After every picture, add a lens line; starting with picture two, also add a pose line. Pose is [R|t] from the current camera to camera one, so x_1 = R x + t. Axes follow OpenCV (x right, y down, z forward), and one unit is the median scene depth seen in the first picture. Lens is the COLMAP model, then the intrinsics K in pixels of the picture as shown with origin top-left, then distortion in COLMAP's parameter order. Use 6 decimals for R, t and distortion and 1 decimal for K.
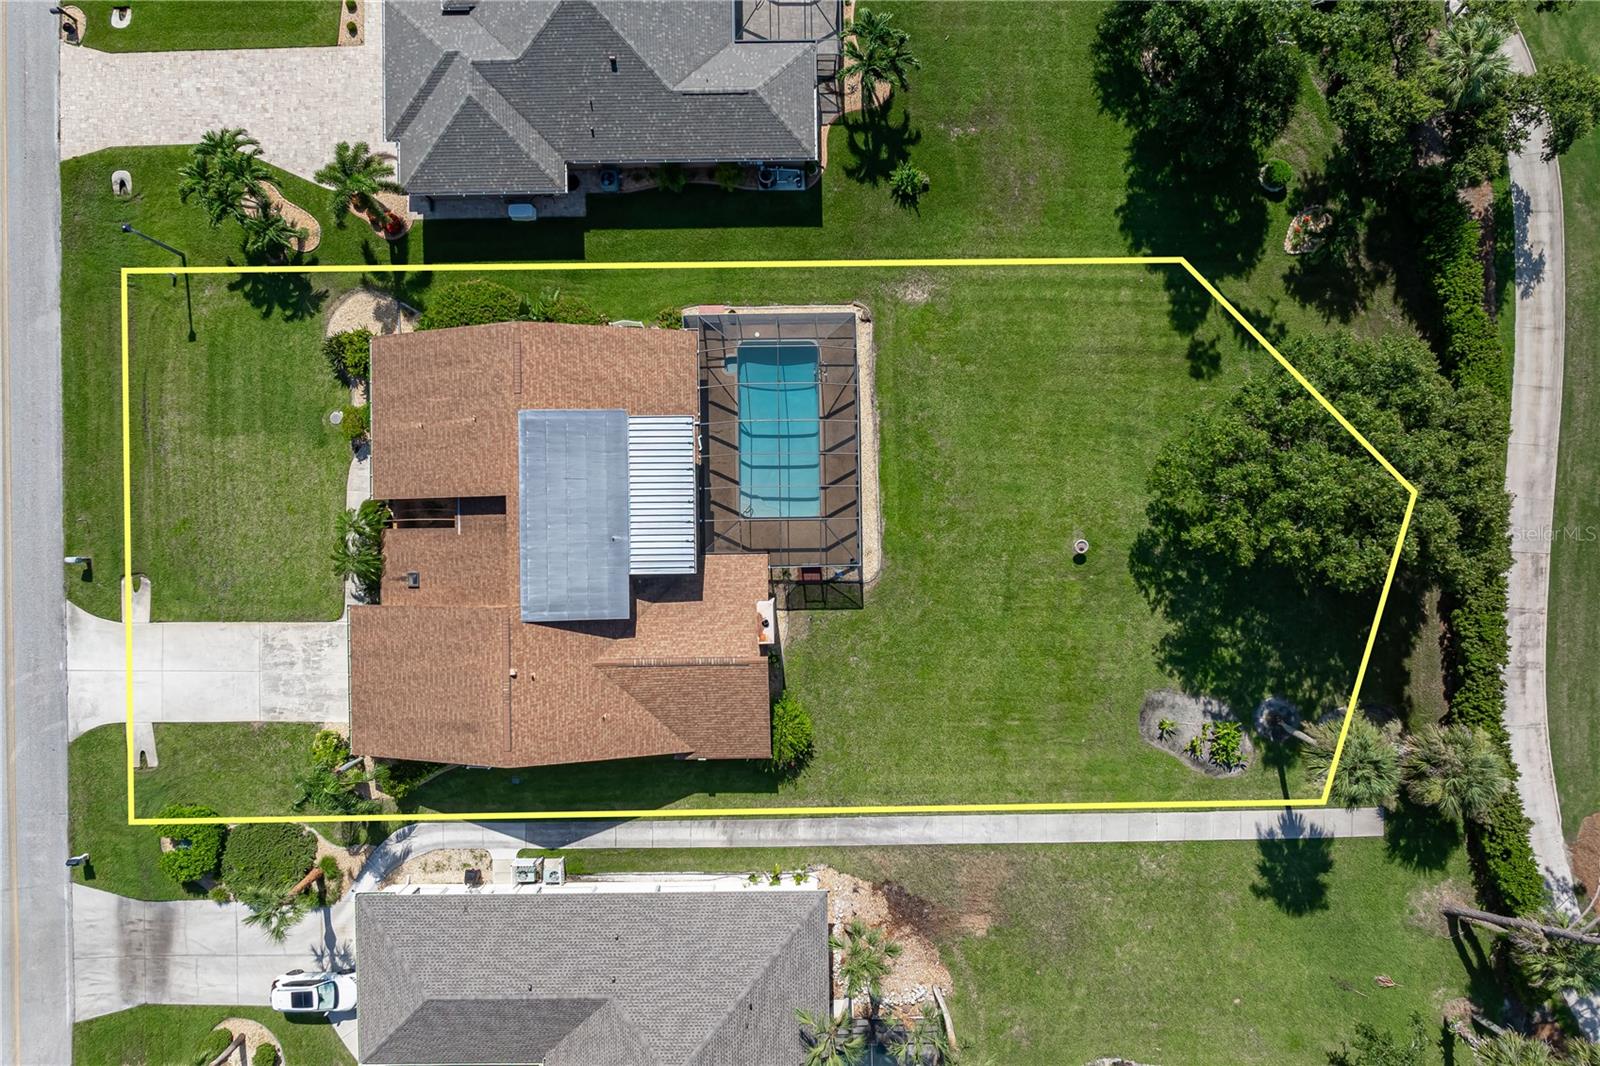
lens RADIAL K [[1133.2, 0, 800.5], [0, 1133.2, 536.0], [0, 0, 1]] dist [-0.022862, 0.000478]
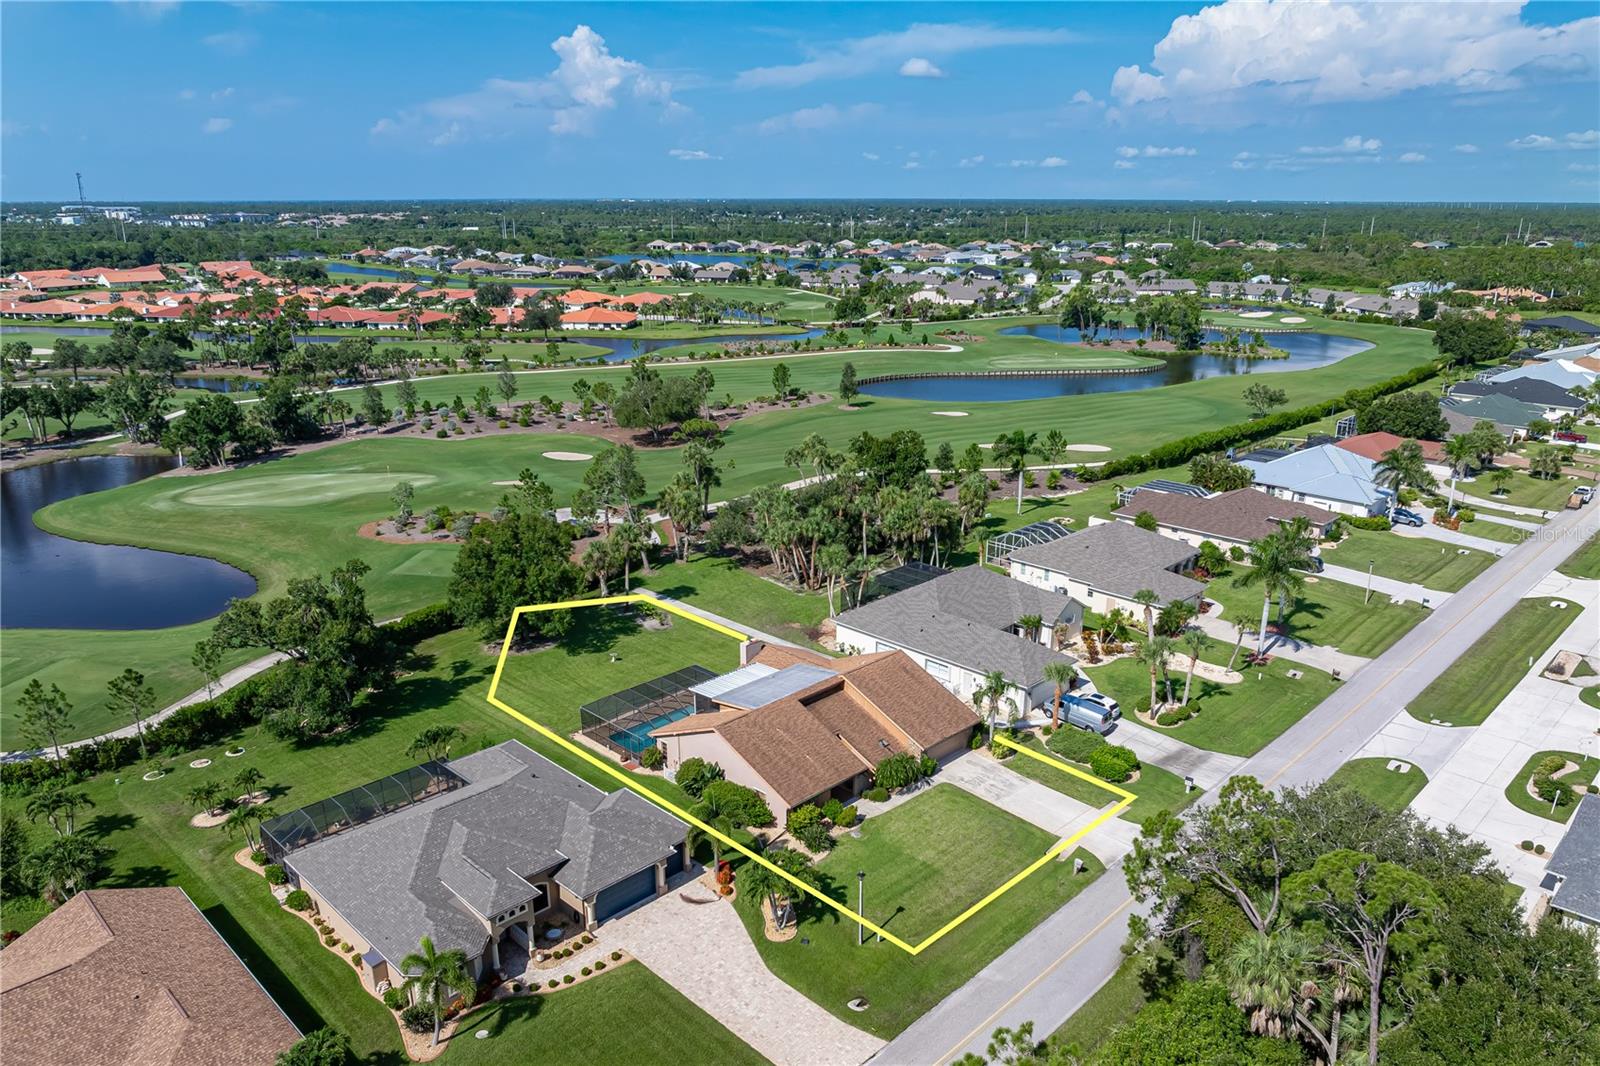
lens RADIAL K [[1133.2, 0, 793.1], [0, 1133.2, 537.5], [0, 0, 1]] dist [-0.022862, 0.000478]
pose [[-0.697153, -0.210824, 0.685223, -1.207717], [0.716915, -0.200874, 0.667594, -0.992495], [-0.003101, 0.956662, 0.291183, 0.254891]]
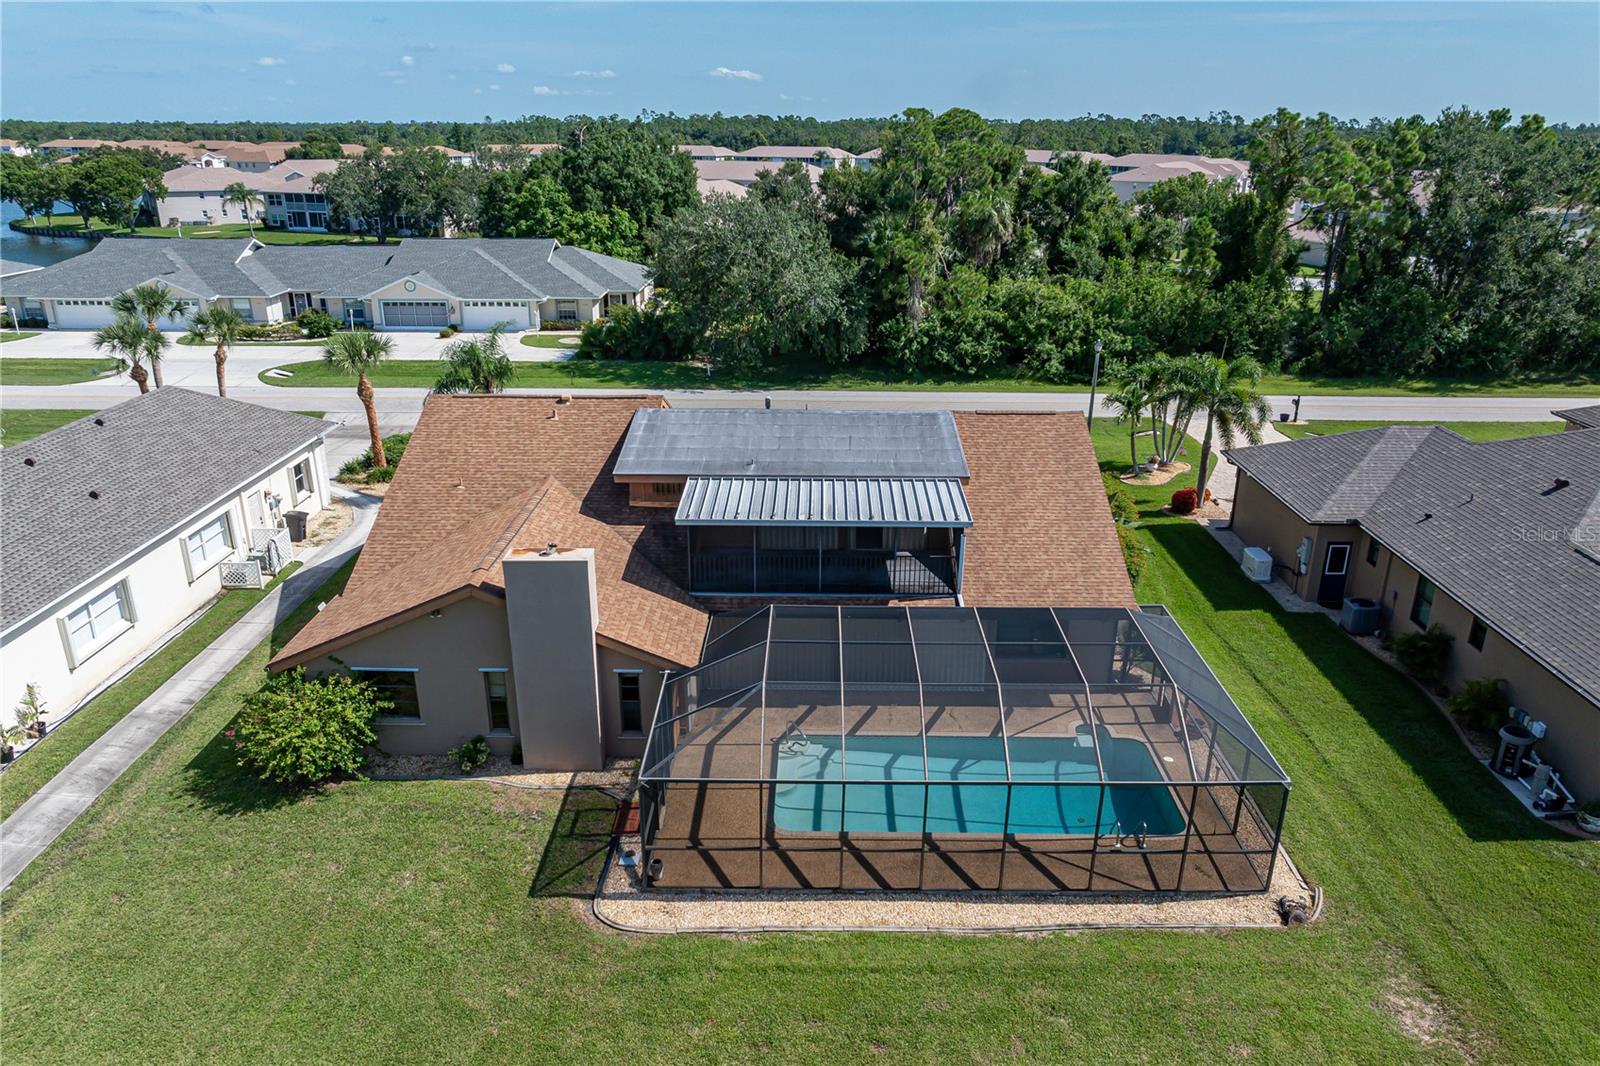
lens RADIAL K [[1133.2, 0, 808.4], [0, 1133.2, 535.2], [0, 0, 1]] dist [-0.022862, 0.000478]
pose [[-0.024419, 0.338919, -0.940498, 0.373106], [-0.999695, -0.011792, 0.021707, -0.038105], [-0.003733, 0.940742, 0.339104, 0.756200]]
